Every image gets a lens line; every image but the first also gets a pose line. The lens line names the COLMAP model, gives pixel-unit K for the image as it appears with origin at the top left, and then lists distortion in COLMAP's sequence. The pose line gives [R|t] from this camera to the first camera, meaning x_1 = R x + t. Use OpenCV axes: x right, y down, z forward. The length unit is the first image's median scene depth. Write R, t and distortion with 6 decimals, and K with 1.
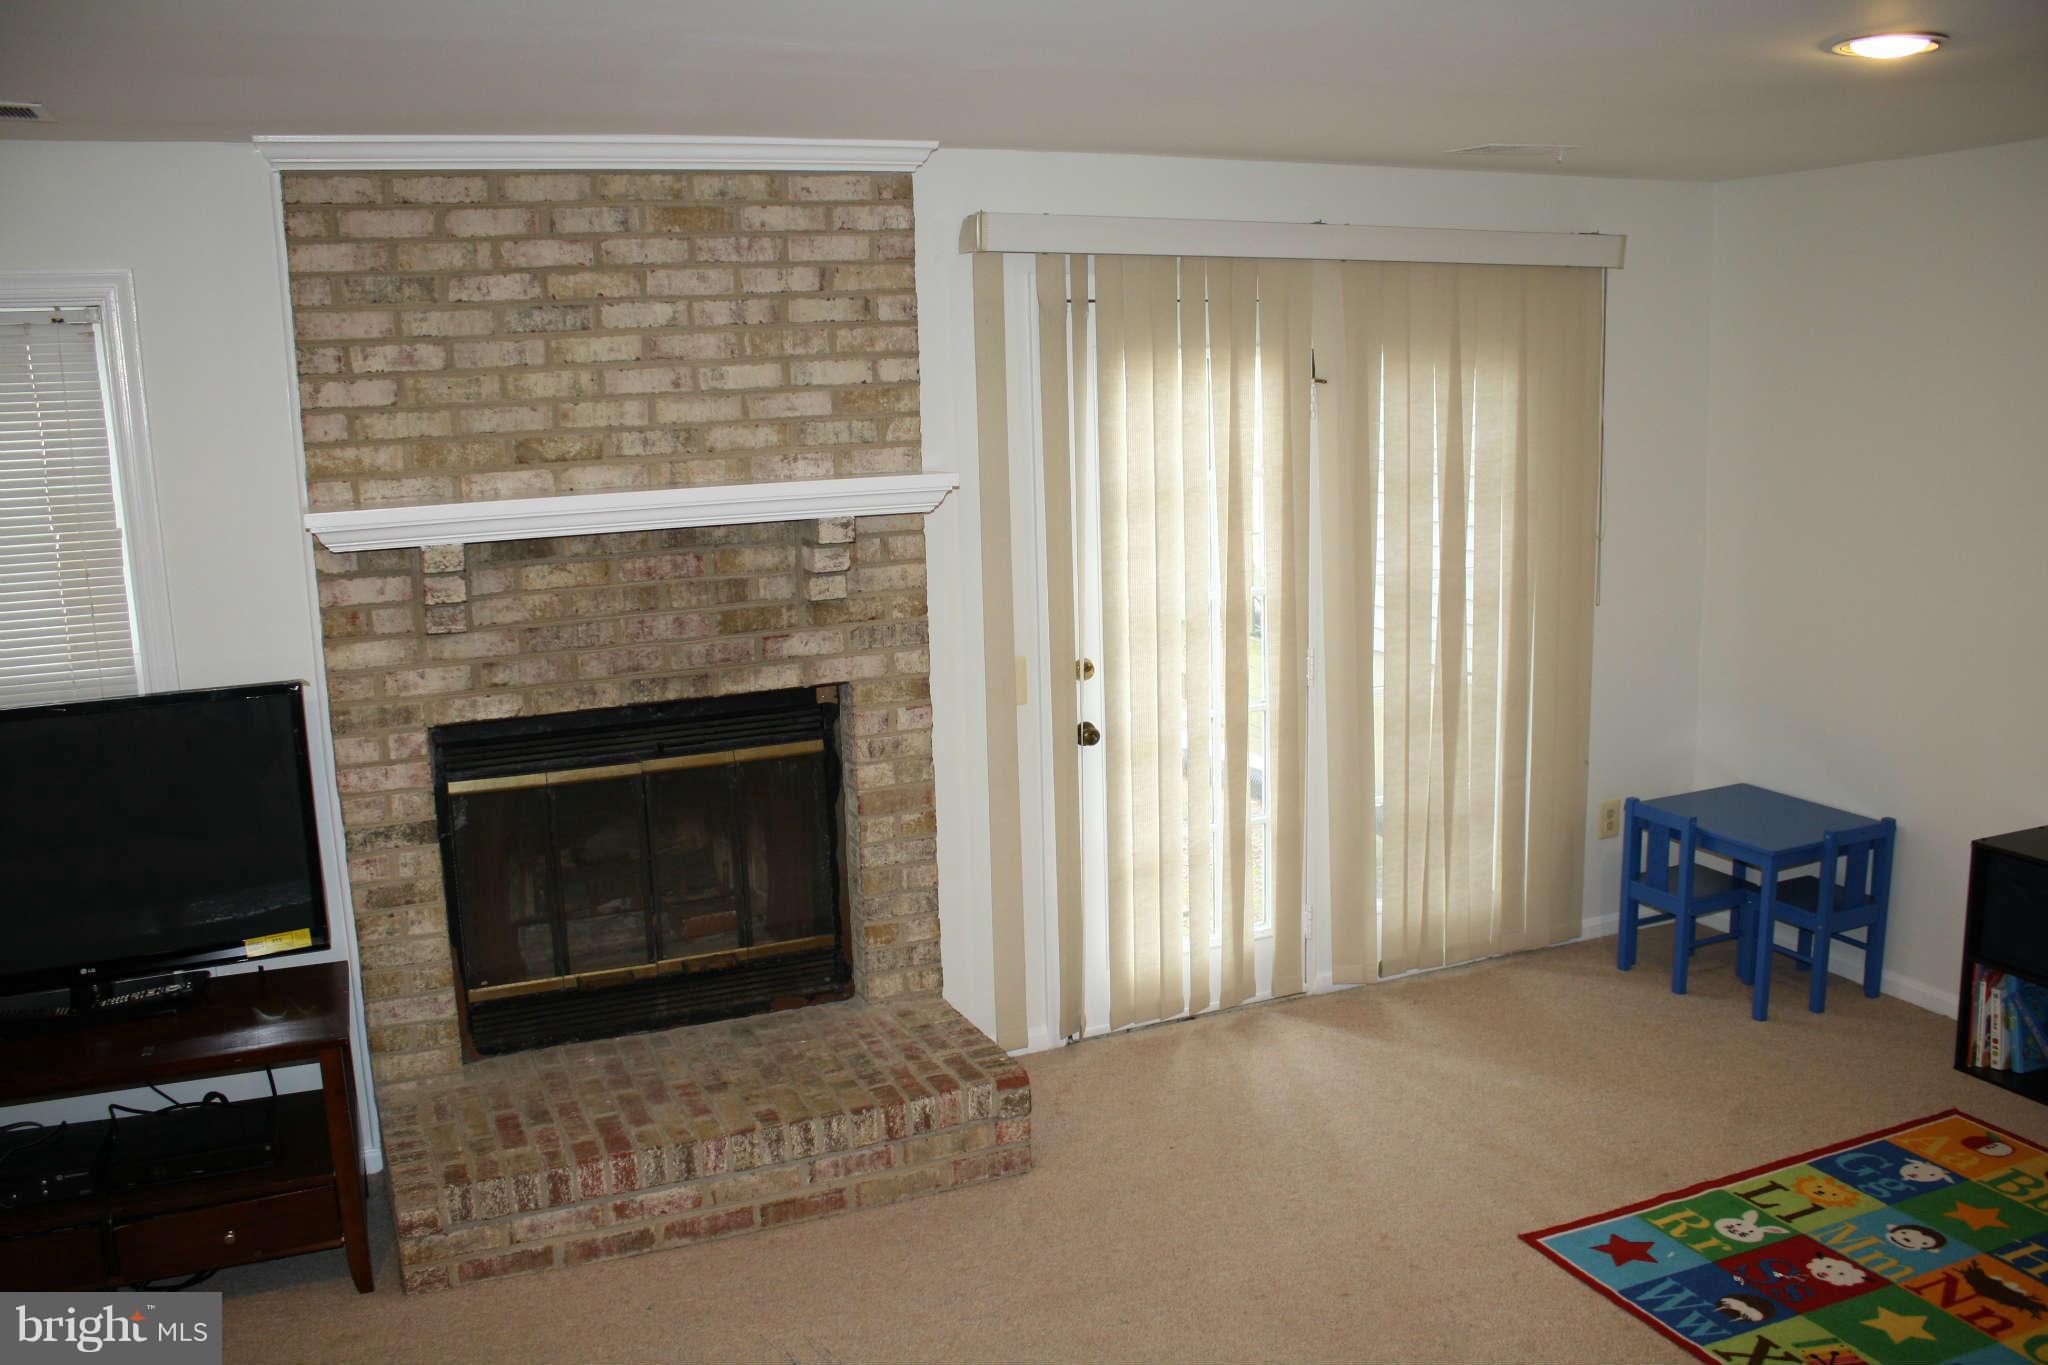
lens RADIAL K [[1720.2, 0, 1024.0], [0, 1720.2, 682.5], [0, 0, 1]] dist [-0.172071, 0.159421]
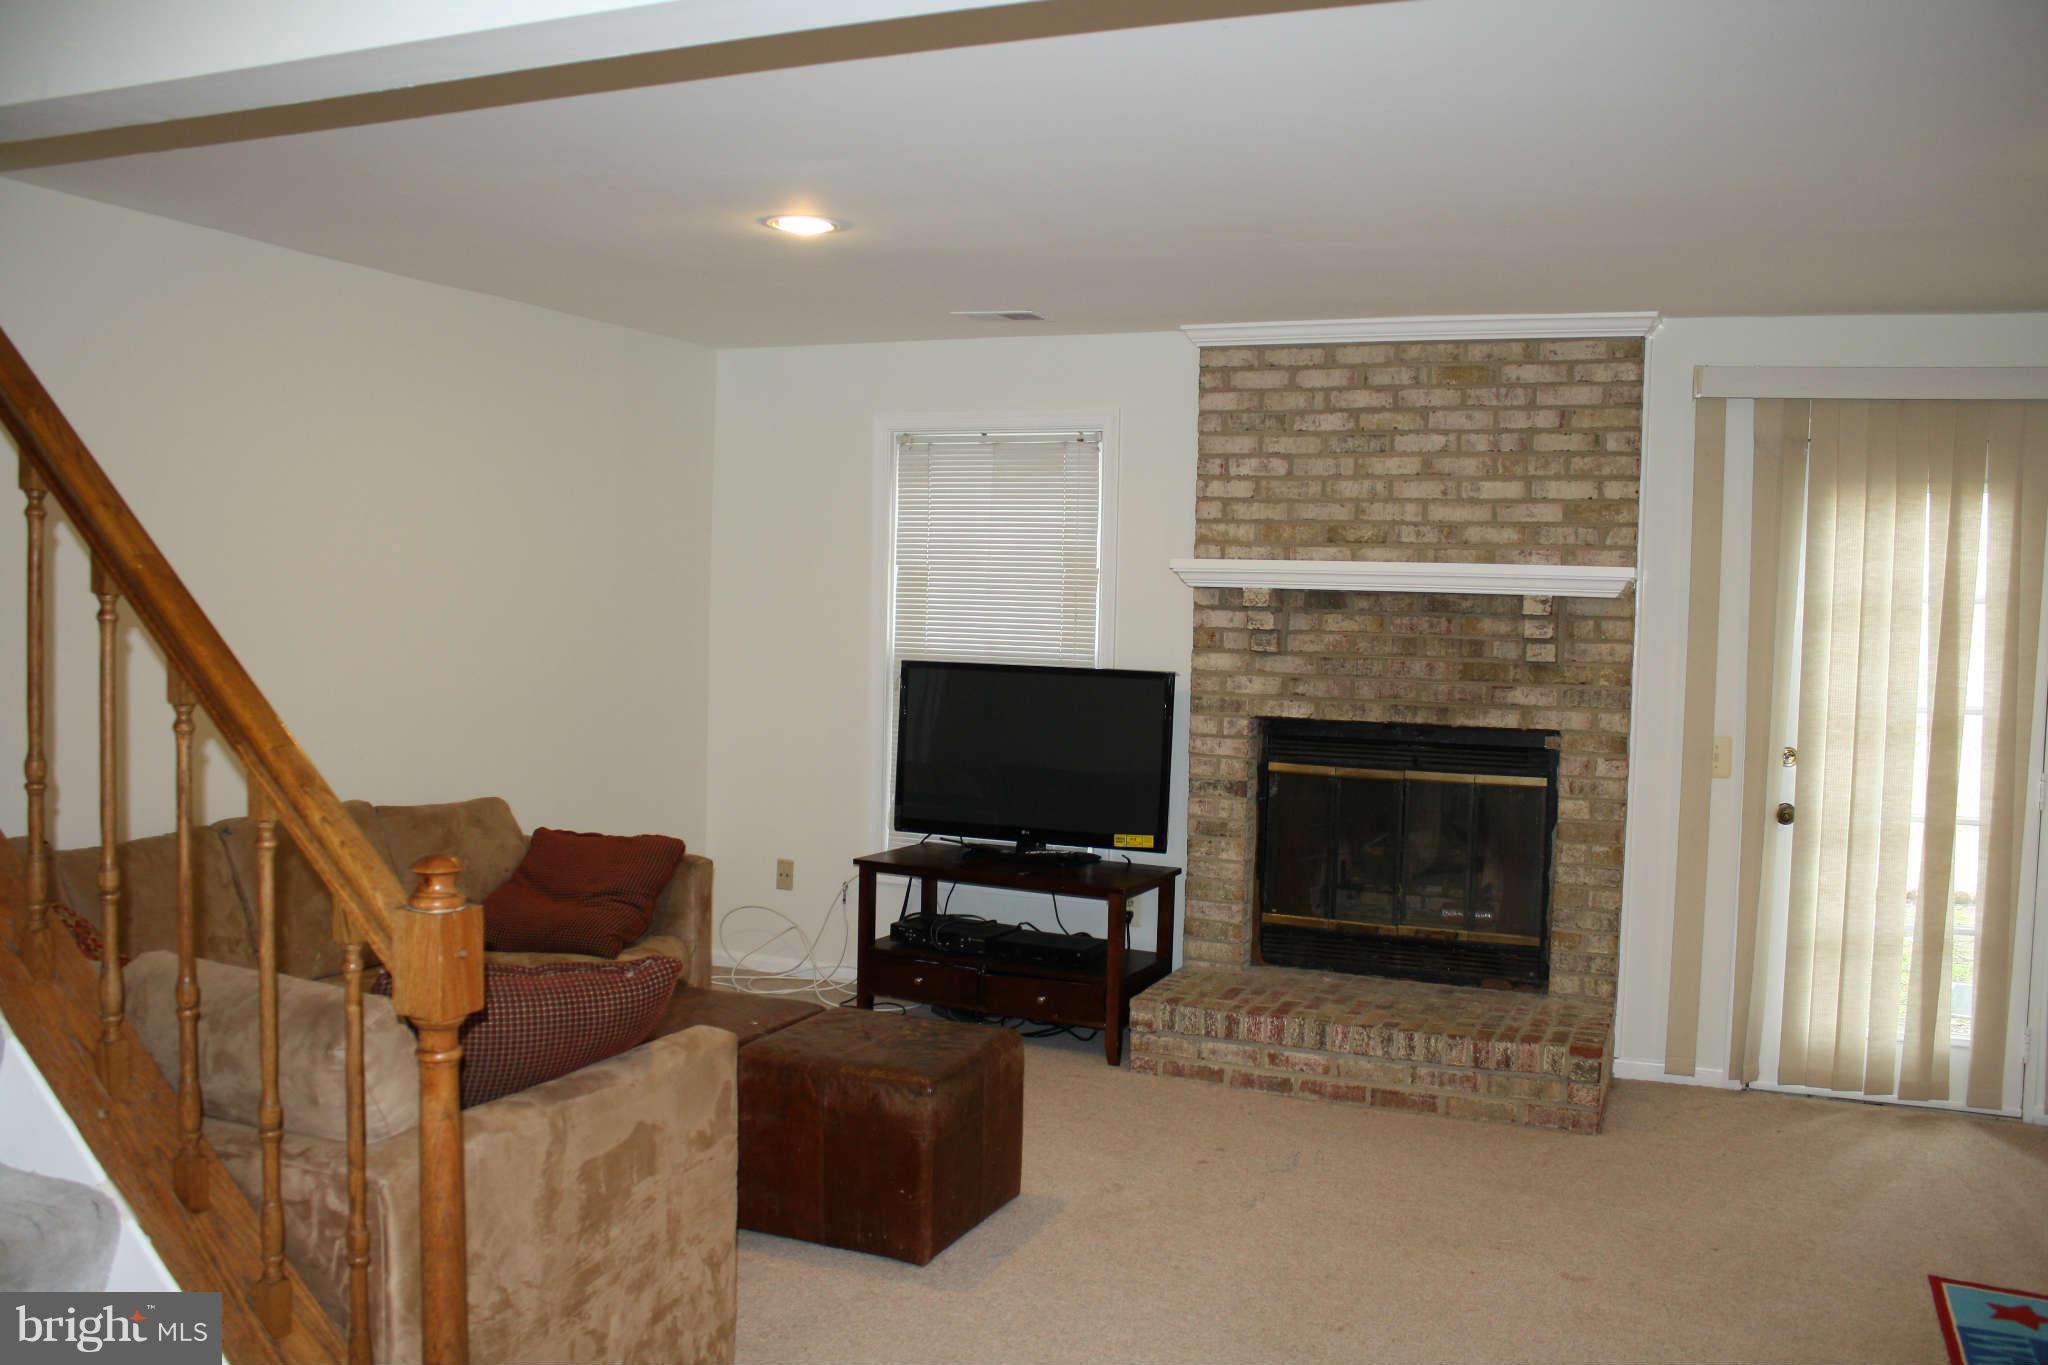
lens RADIAL K [[1720.2, 0, 1024.0], [0, 1720.2, 682.5], [0, 0, 1]] dist [-0.172071, 0.159421]
pose [[0.681235, 0.080354, -0.727641, 0.584093], [-0.177374, 0.982458, -0.057568, 0.116087], [0.710251, 0.168282, 0.683538, -0.158905]]
